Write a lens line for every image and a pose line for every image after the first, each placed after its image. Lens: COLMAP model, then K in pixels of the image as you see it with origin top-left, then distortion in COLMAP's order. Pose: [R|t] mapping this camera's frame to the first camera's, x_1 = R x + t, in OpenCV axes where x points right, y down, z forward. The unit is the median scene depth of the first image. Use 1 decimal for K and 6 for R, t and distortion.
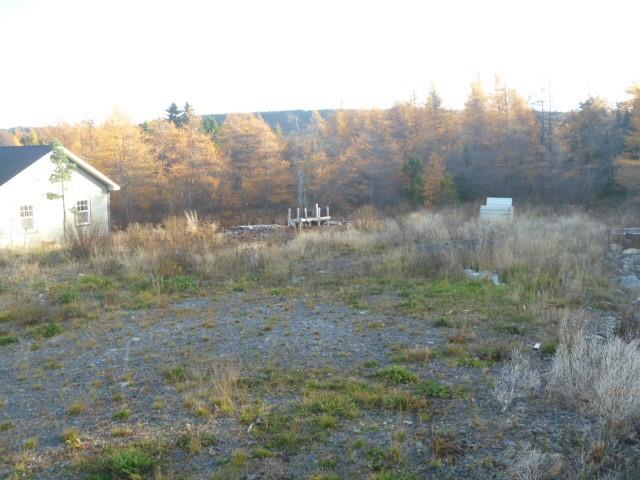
lens RADIAL K [[687.0, 0, 323.5], [0, 687.0, 240.3], [0, 0, 1]] dist [-0.073727, 0.000000]
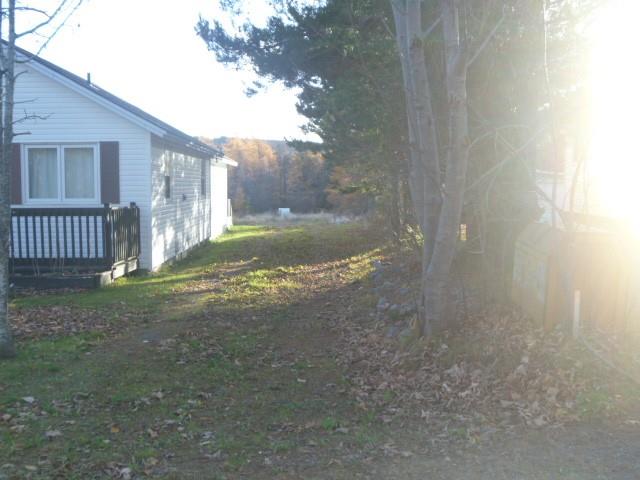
lens RADIAL K [[687.0, 0, 315.6], [0, 687.0, 239.5], [0, 0, 1]] dist [-0.073727, 0.000000]
pose [[0.916523, -0.031750, 0.398720, -0.297466], [0.046308, 0.998564, -0.026932, 0.057782], [-0.397292, 0.043147, 0.916677, -0.602081]]
